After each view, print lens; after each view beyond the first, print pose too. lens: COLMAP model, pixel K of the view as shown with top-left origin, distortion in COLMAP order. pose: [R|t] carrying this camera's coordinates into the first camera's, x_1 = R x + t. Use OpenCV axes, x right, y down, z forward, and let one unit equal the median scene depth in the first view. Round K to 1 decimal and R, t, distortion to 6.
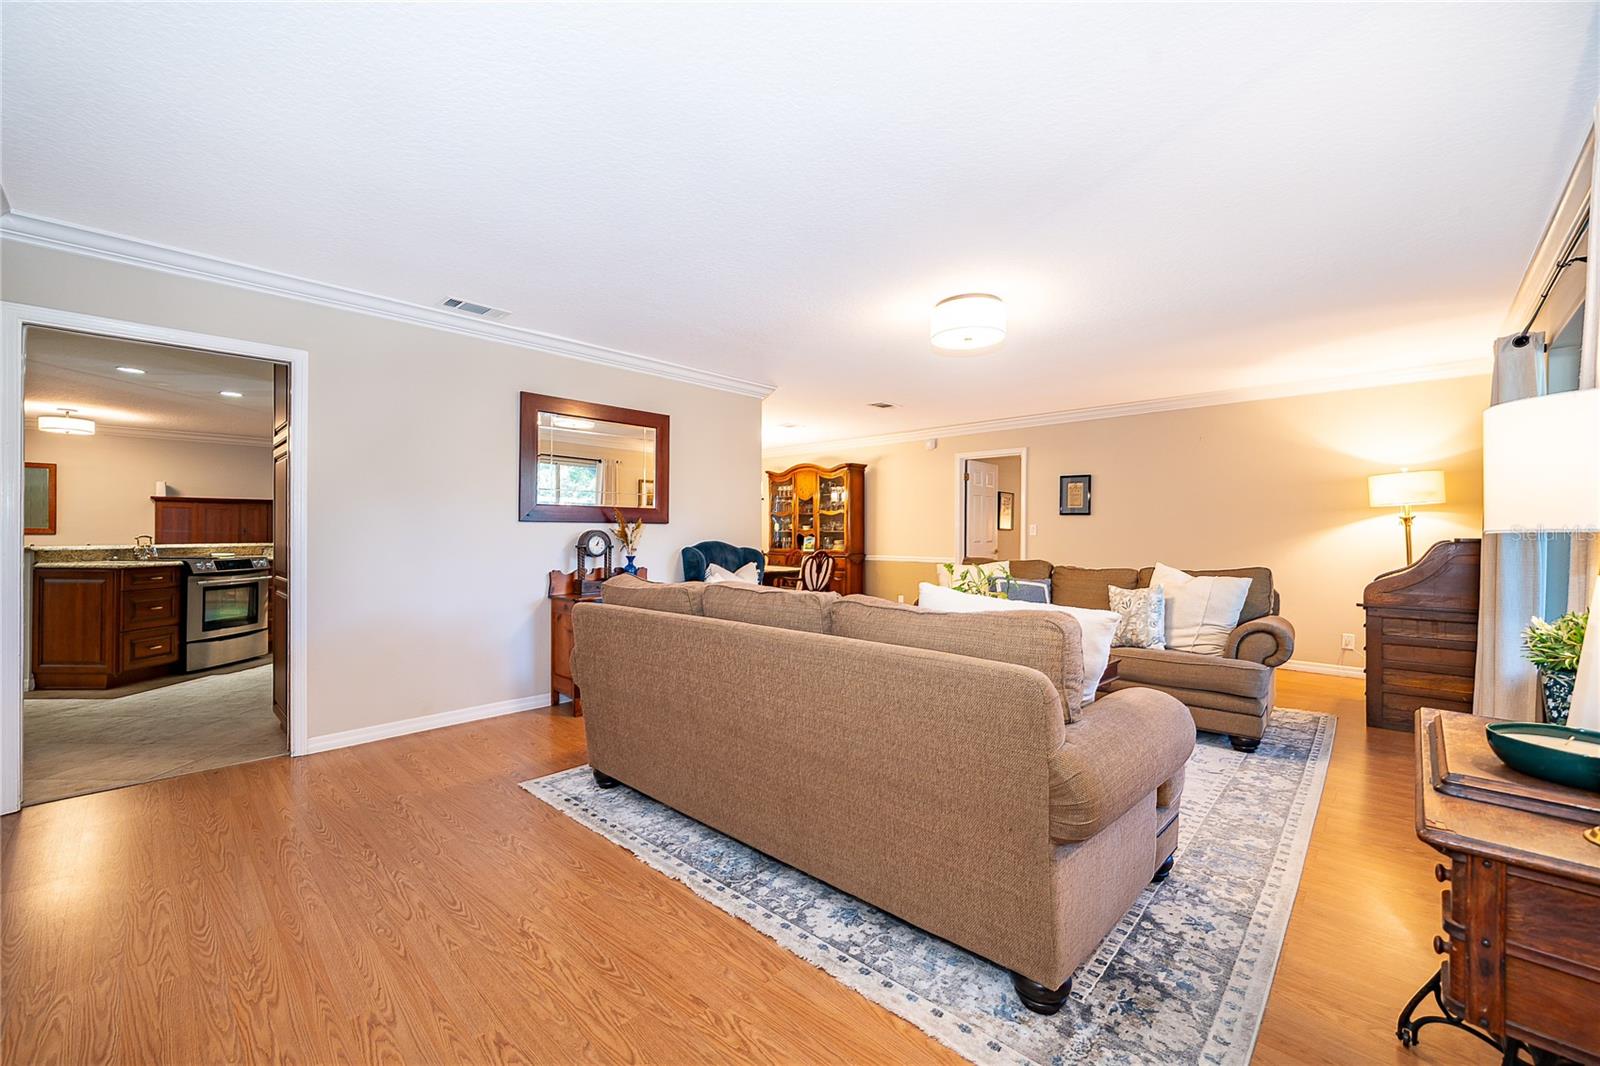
lens RADIAL K [[650.4, 0, 802.5], [0, 650.4, 523.2], [0, 0, 1]] dist [-0.003198, 0.001745]
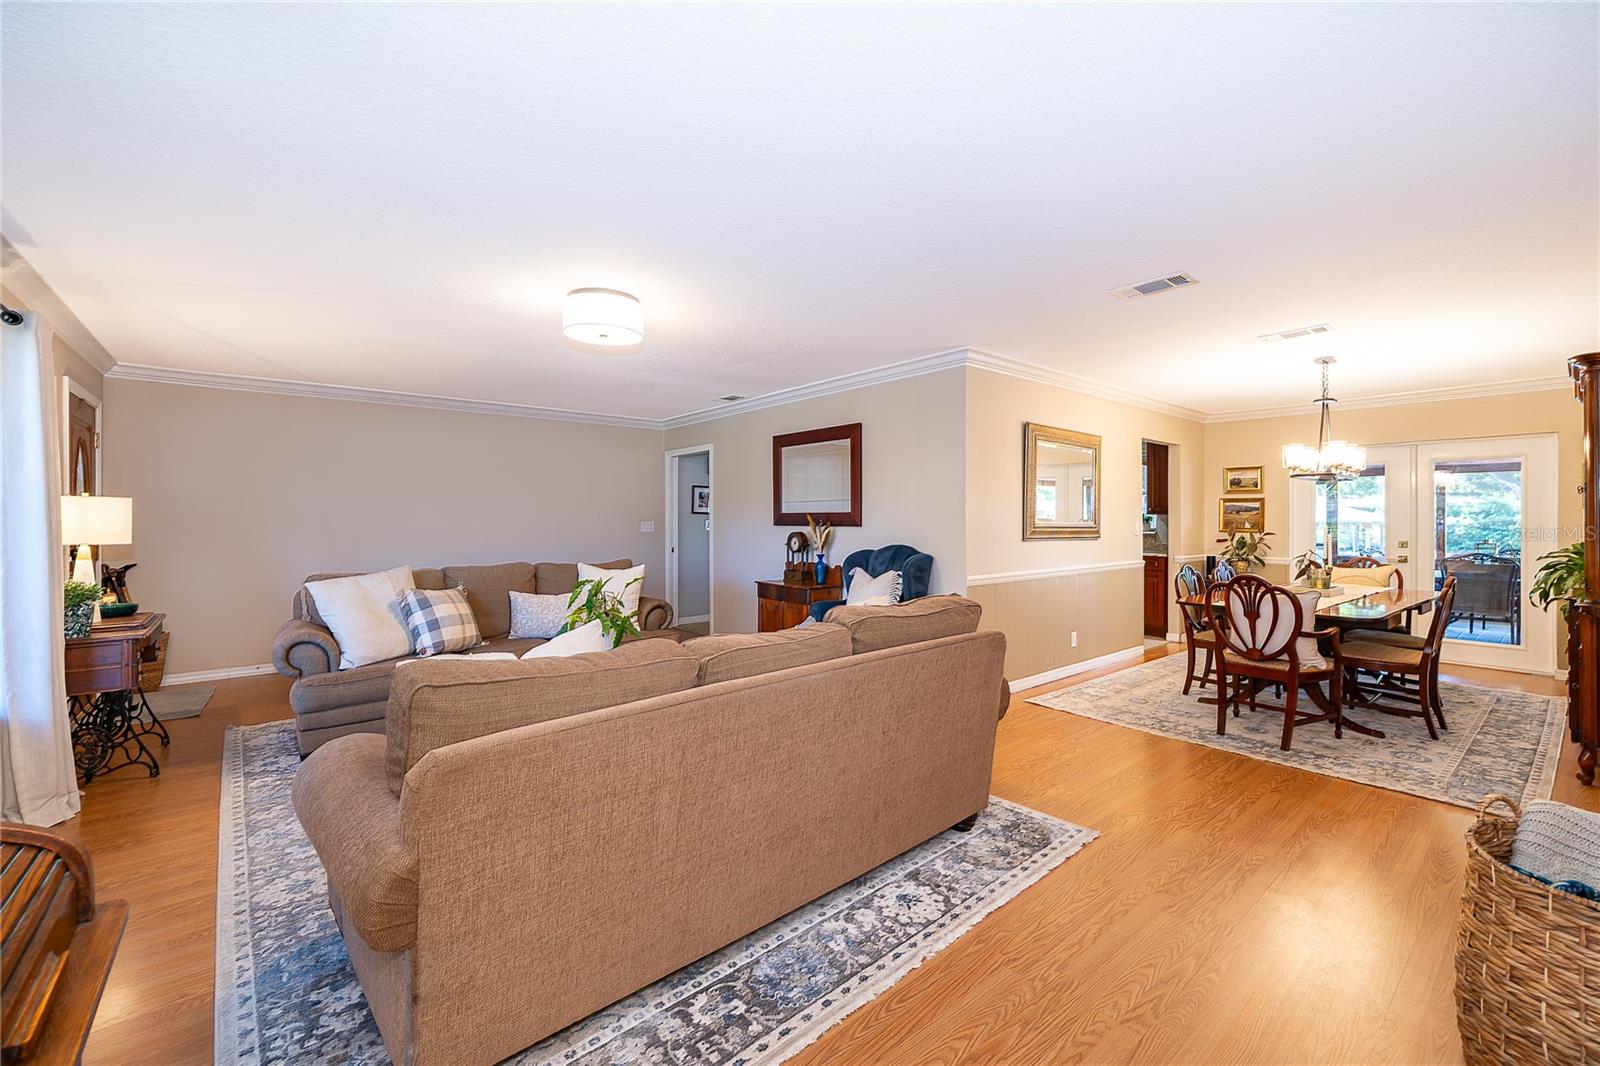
lens RADIAL K [[650.4, 0, 798.1], [0, 650.4, 521.9], [0, 0, 1]] dist [-0.003198, 0.001745]
pose [[-0.117214, 0.009463, -0.993062, 0.579515], [0.017677, 0.999816, 0.007441, -0.010919], [0.992949, -0.016682, -0.117360, 0.698353]]
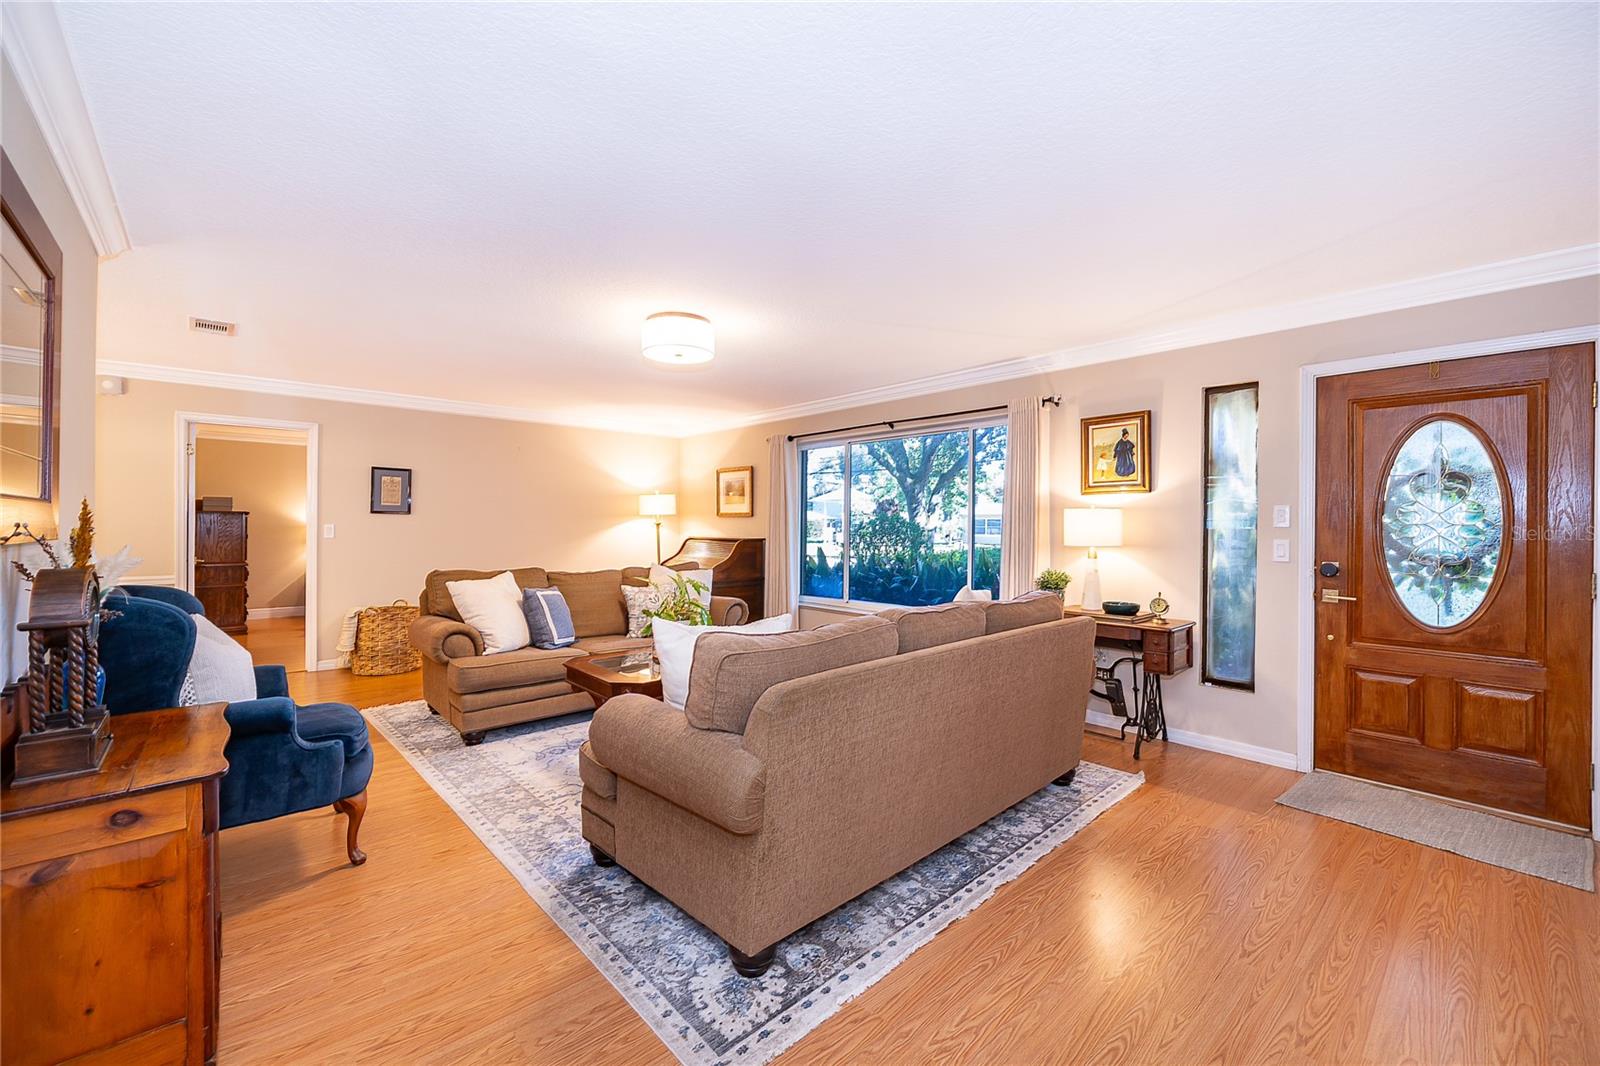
lens RADIAL K [[650.4, 0, 802.4], [0, 650.4, 518.4], [0, 0, 1]] dist [-0.003198, 0.001745]
pose [[0.059586, 0.008864, 0.998184, -0.379444], [-0.022036, 0.999729, -0.007562, -0.011382], [-0.997980, -0.021545, 0.059765, 0.378480]]
